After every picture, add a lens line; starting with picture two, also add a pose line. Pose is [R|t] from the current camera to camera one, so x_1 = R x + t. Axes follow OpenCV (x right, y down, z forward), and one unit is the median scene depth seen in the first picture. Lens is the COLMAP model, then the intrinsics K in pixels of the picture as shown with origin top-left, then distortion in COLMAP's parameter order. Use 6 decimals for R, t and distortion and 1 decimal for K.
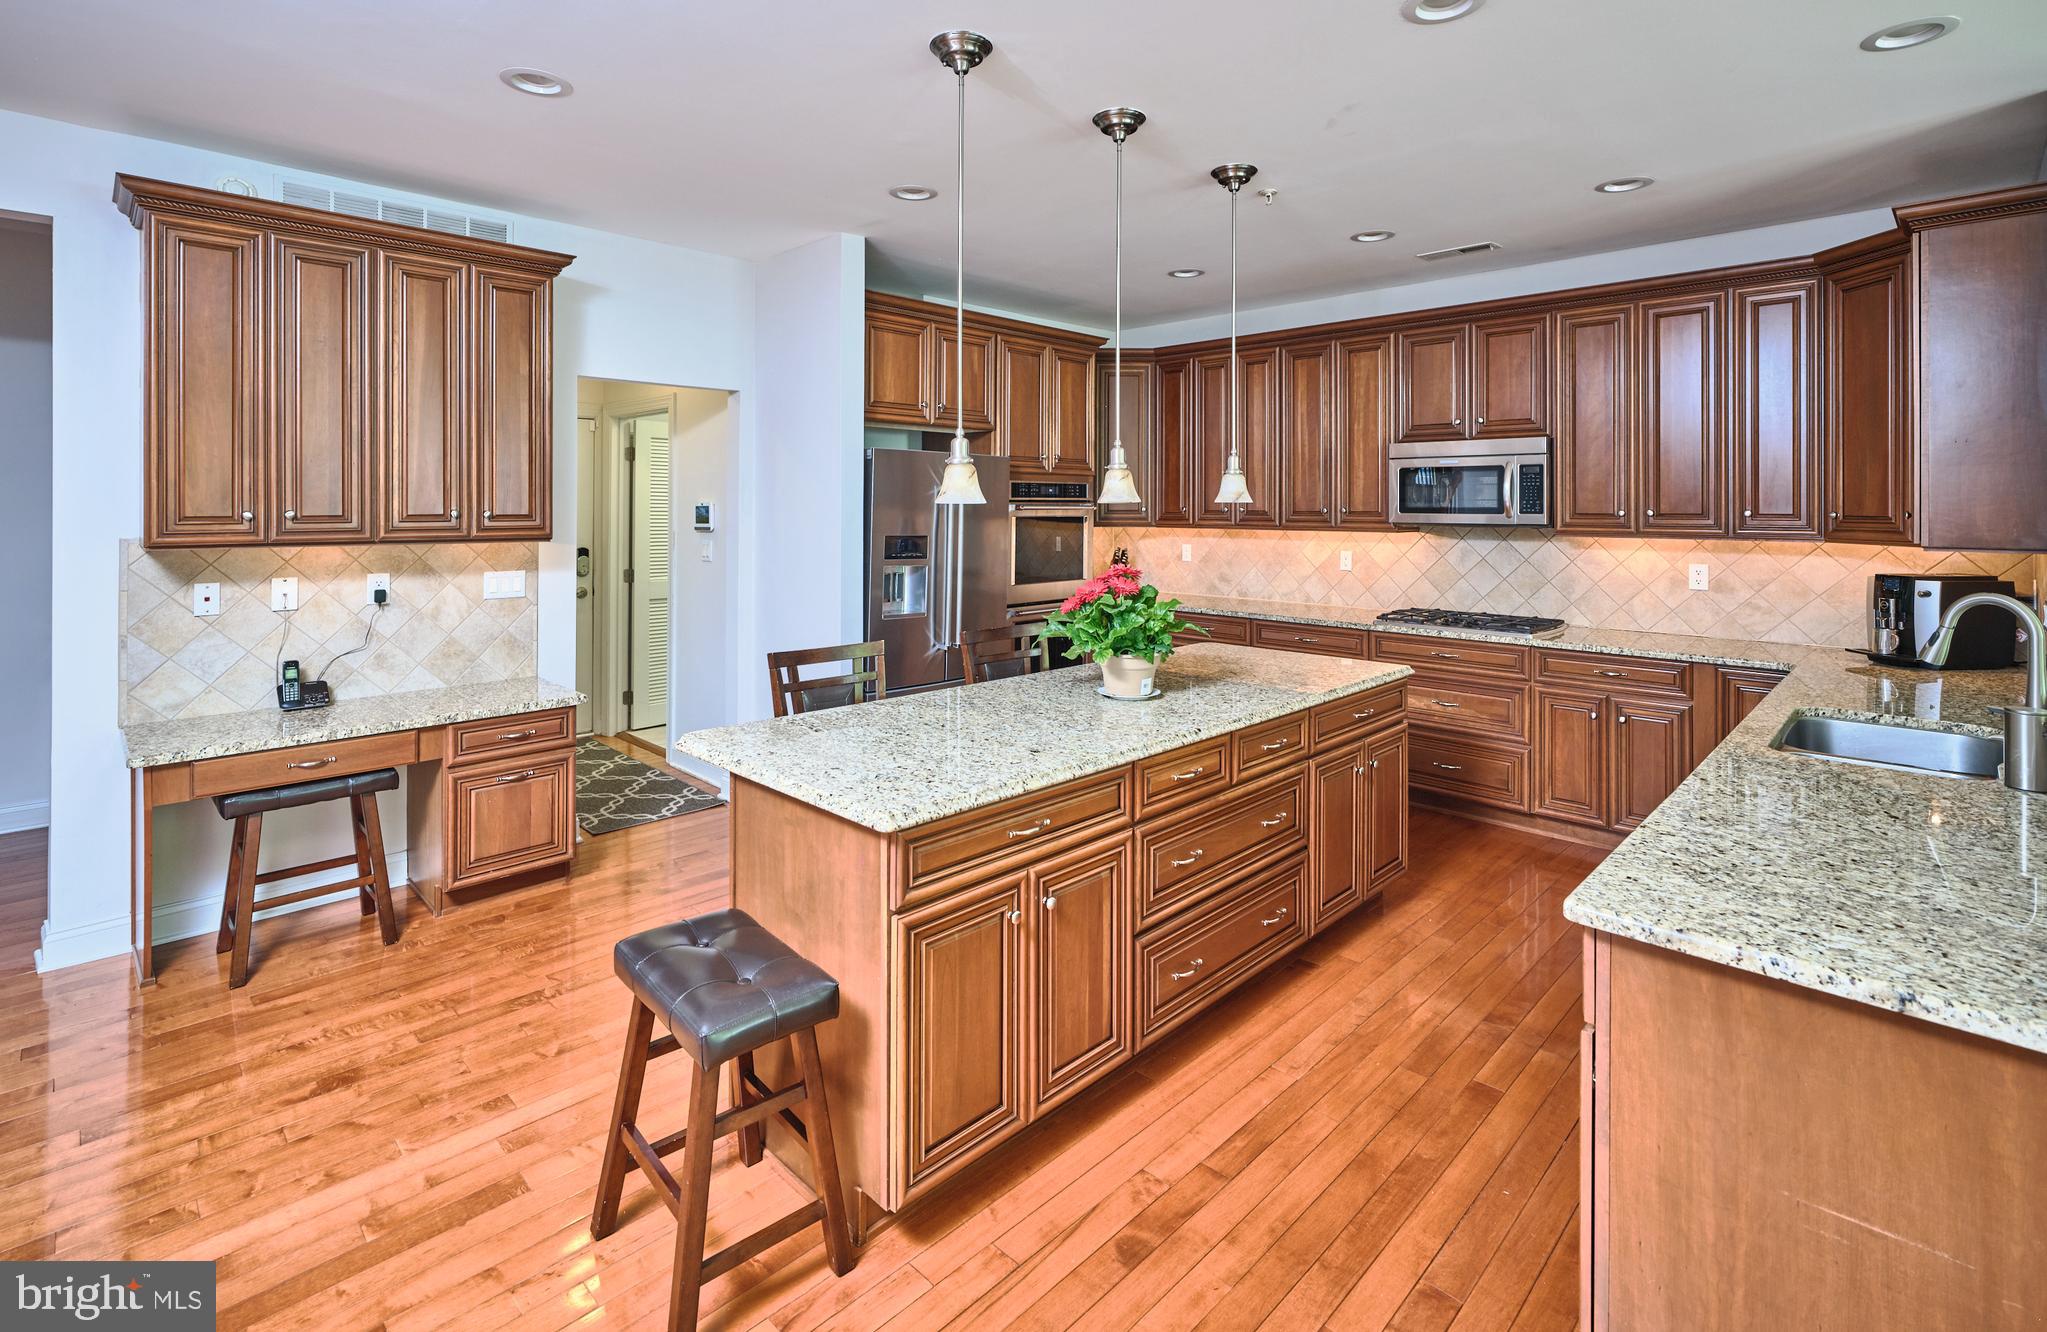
lens RADIAL K [[956.5, 0, 1025.6], [0, 956.5, 595.9], [0, 0, 1]] dist [-0.001223, -0.000659]
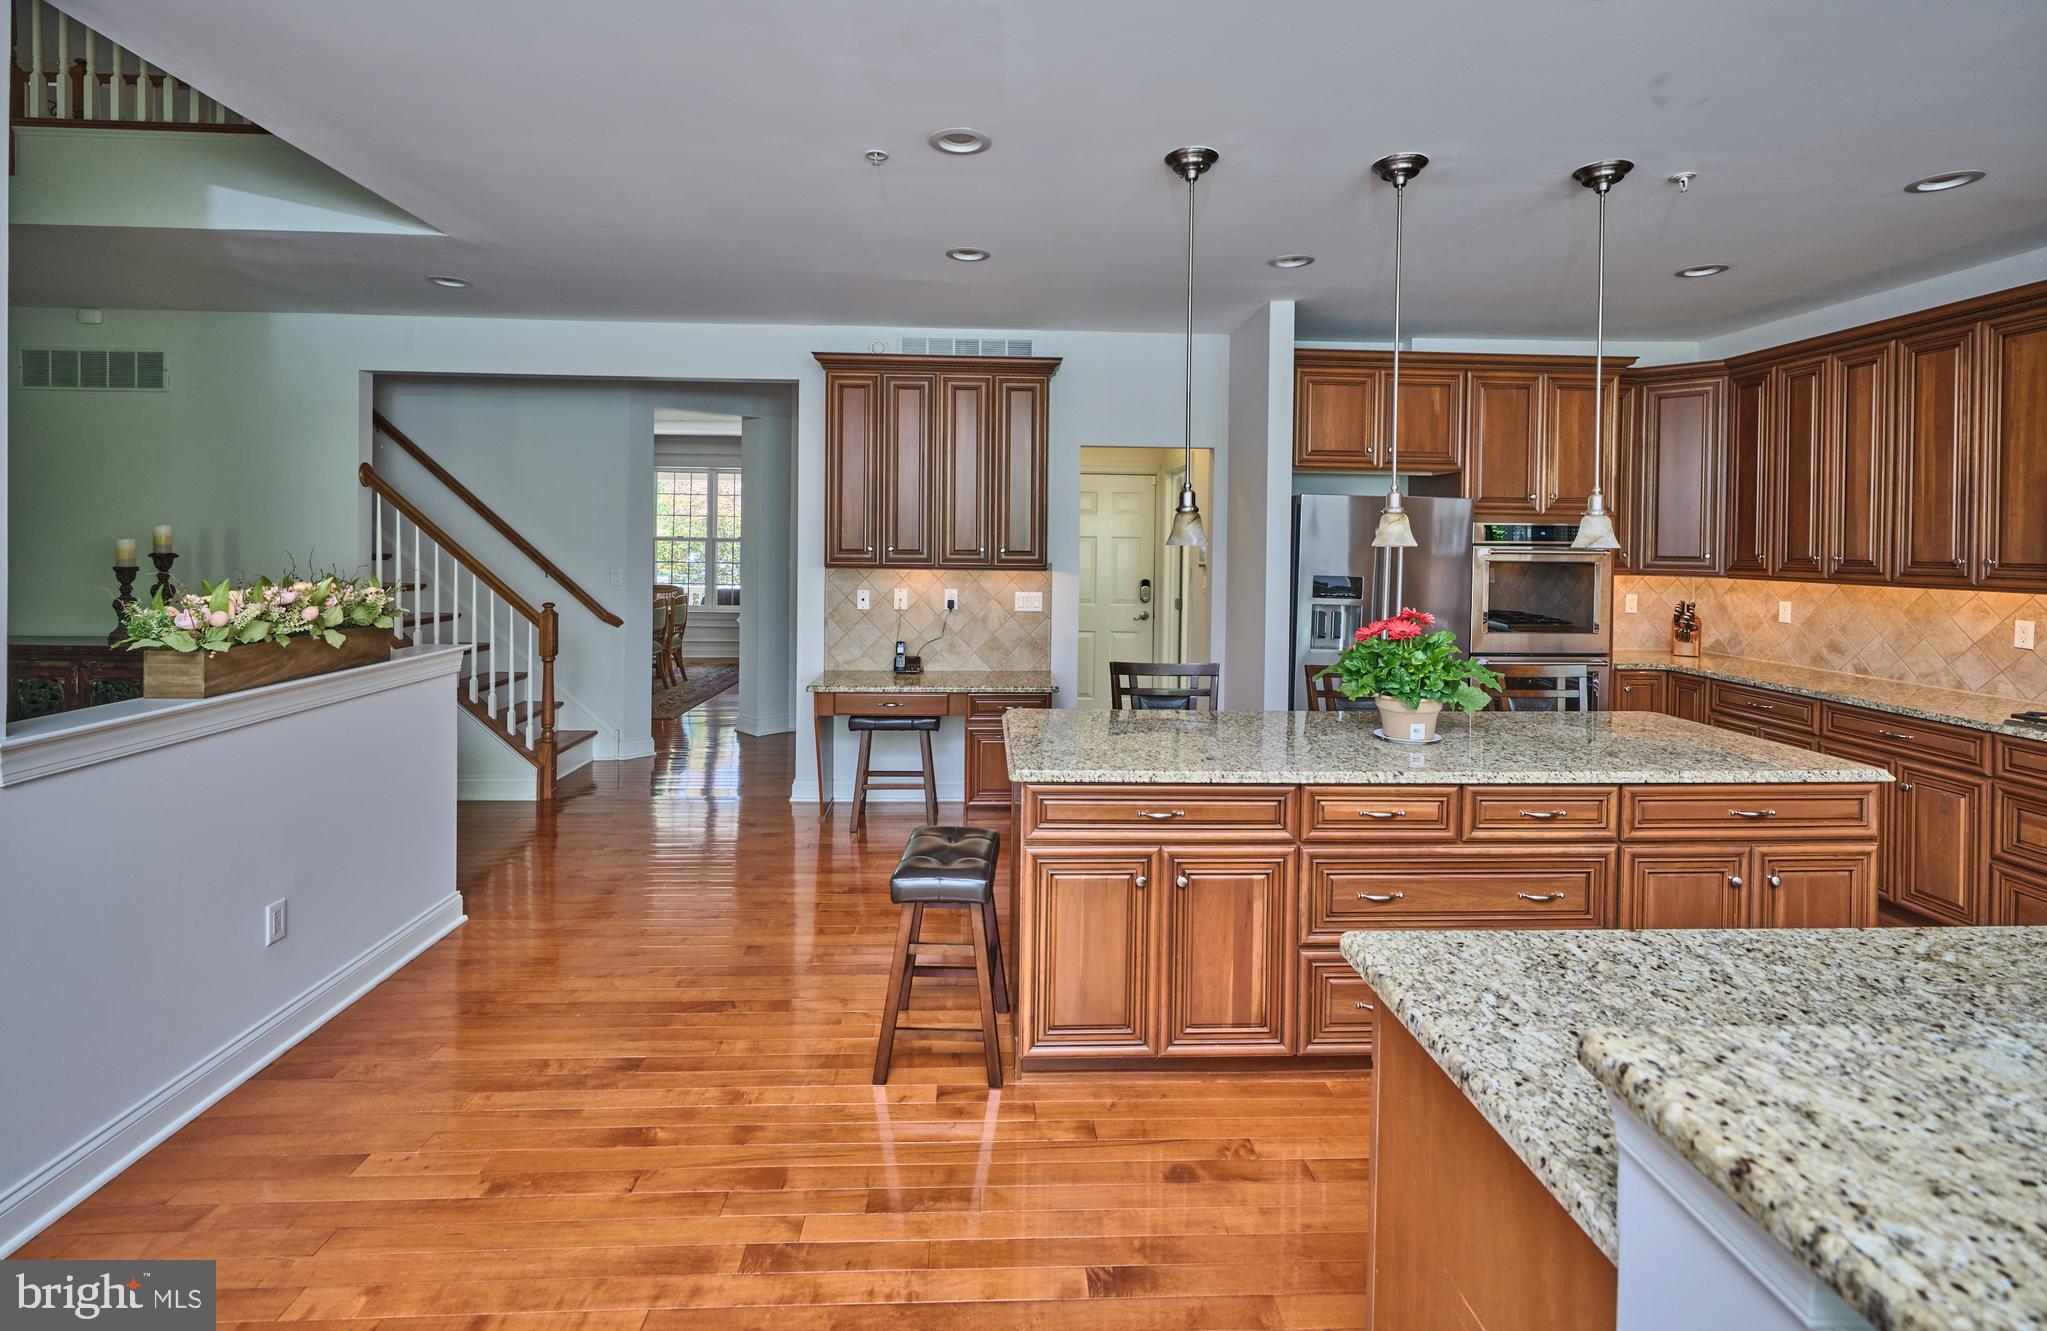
lens RADIAL K [[929.3, 0, 1023.5], [0, 929.3, 665.5], [0, 0, 1]] dist [0.001176, 0.000134]
pose [[0.730085, 0.096333, -0.676532, 0.396496], [-0.074743, 0.995331, 0.061068, -0.001837], [0.679257, 0.005982, 0.733876, 0.008737]]
